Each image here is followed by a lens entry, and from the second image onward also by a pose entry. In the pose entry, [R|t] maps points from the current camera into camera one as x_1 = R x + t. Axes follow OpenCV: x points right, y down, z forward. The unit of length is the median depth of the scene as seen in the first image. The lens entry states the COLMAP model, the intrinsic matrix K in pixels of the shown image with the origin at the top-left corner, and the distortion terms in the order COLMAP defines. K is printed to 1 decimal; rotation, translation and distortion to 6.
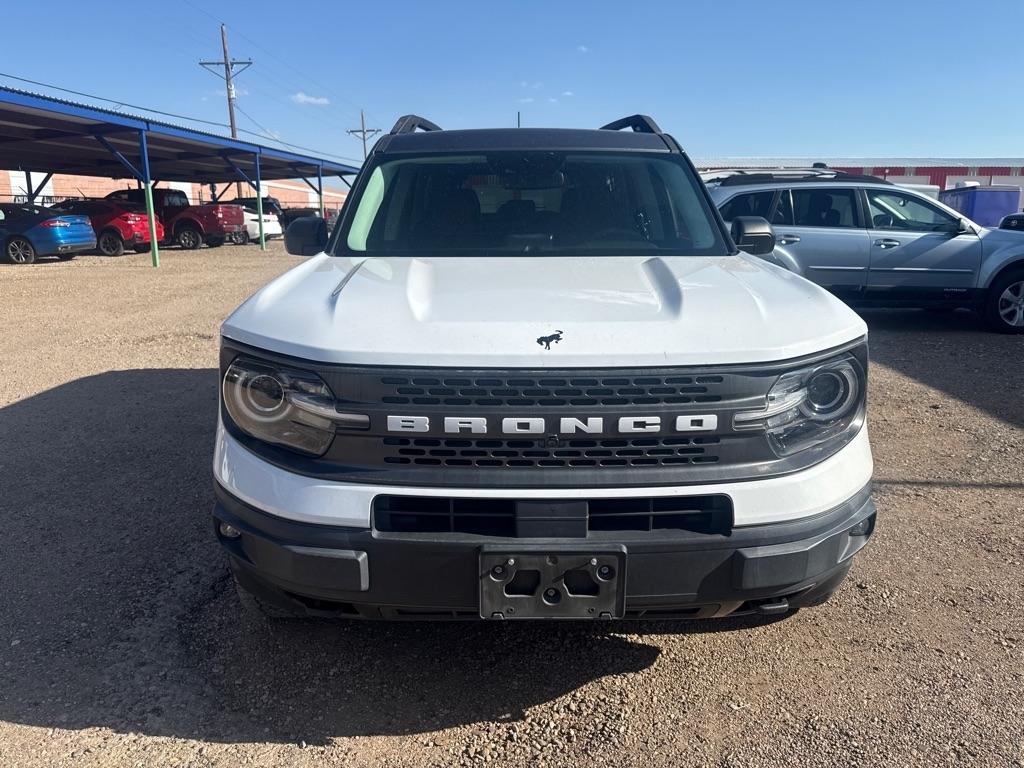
lens RADIAL K [[725.5, 0, 511.3], [0, 725.5, 378.5], [0, 0, 1]] dist [0.006712, -0.008601]
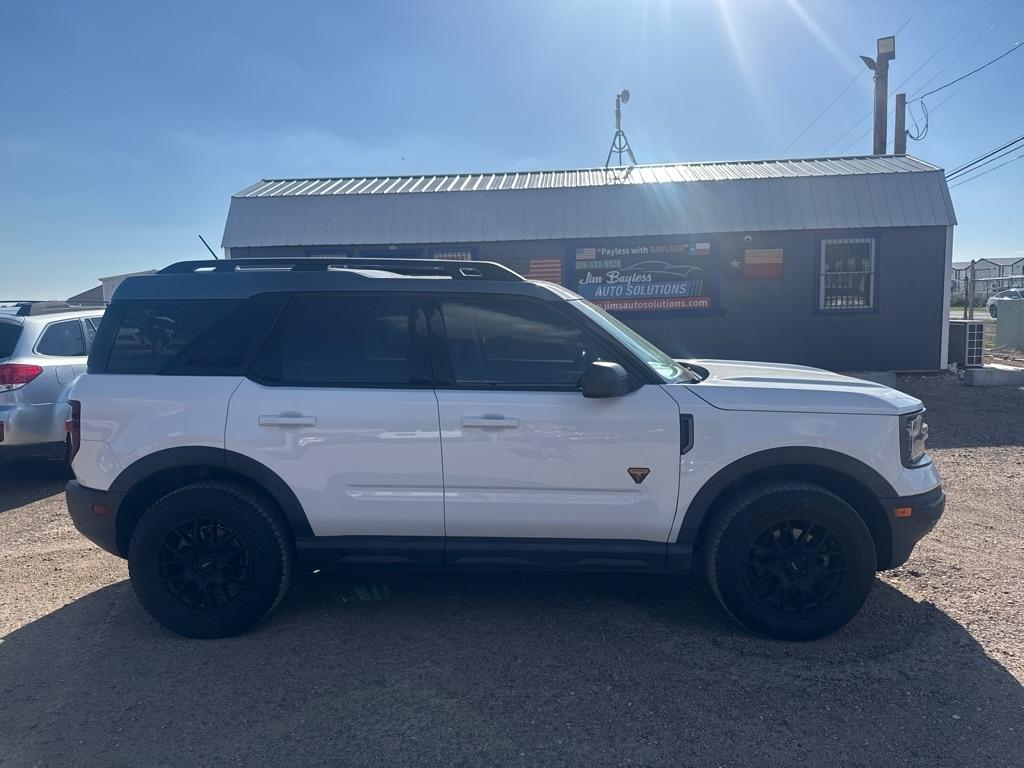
lens RADIAL K [[715.6, 0, 508.0], [0, 715.6, 388.3], [0, 0, 1]] dist [0.093180, -0.125589]
pose [[0.057991, -0.117320, 0.991400, -2.035539], [0.254237, 0.962064, 0.098978, -0.498631], [-0.965402, 0.246311, 0.085618, 1.635913]]
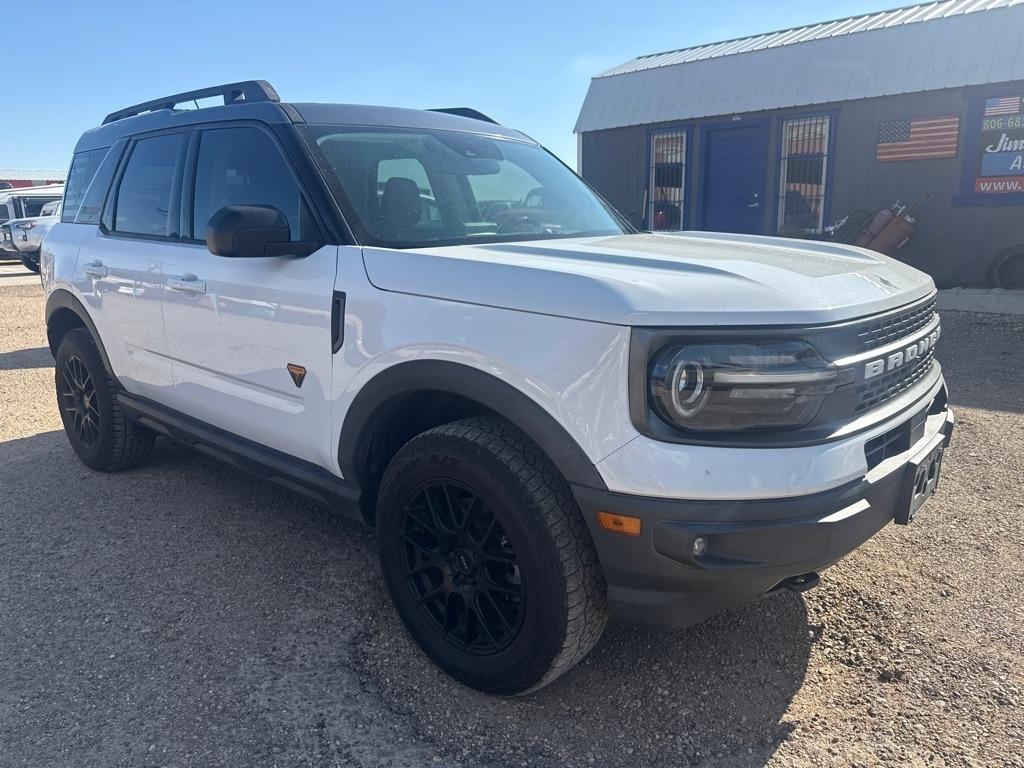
lens RADIAL K [[727.0, 0, 509.5], [0, 727.0, 379.8], [0, 0, 1]] dist [0.000406, -0.003063]
pose [[0.670297, -0.176772, 0.720732, -1.027562], [0.191046, 0.979584, 0.062583, -0.073686], [-0.717080, 0.095743, 0.690383, 0.510709]]
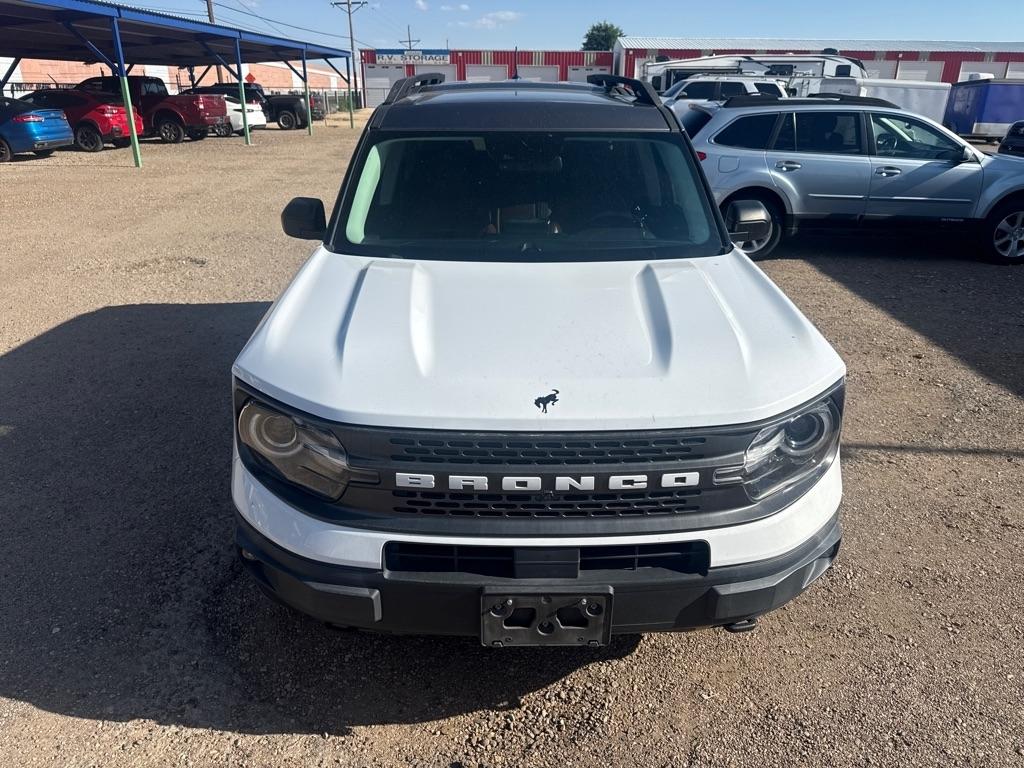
lens RADIAL K [[726.0, 0, 516.1], [0, 726.0, 380.2], [0, 0, 1]] dist [0.004272, -0.004607]
pose [[0.999882, 0.003679, 0.014906, -0.006581], [-0.005906, 0.988325, 0.152249, -0.200840], [-0.014172, -0.152319, 0.988230, -0.041100]]
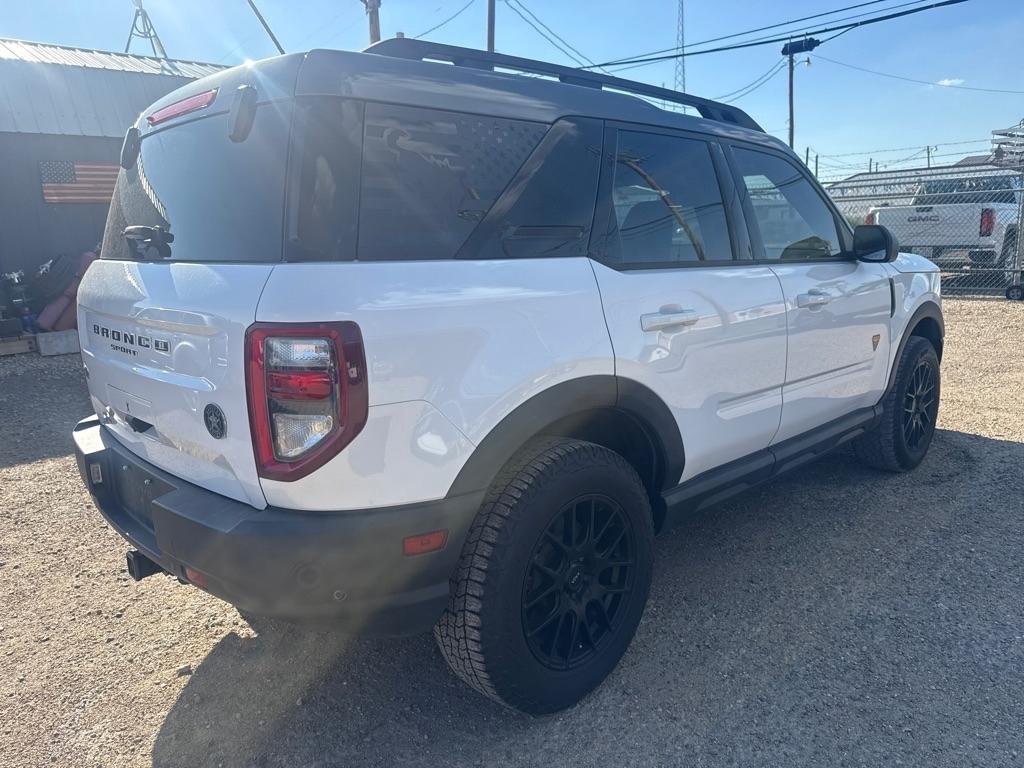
lens RADIAL K [[737.1, 0, 508.9], [0, 737.1, 381.9], [0, 0, 1]] dist [-0.002996, -0.001891]
pose [[-0.692092, -0.123832, 0.711108, -1.051303], [0.197140, 0.915289, 0.351257, -0.738535], [-0.694366, 0.383290, -0.609052, 3.160071]]
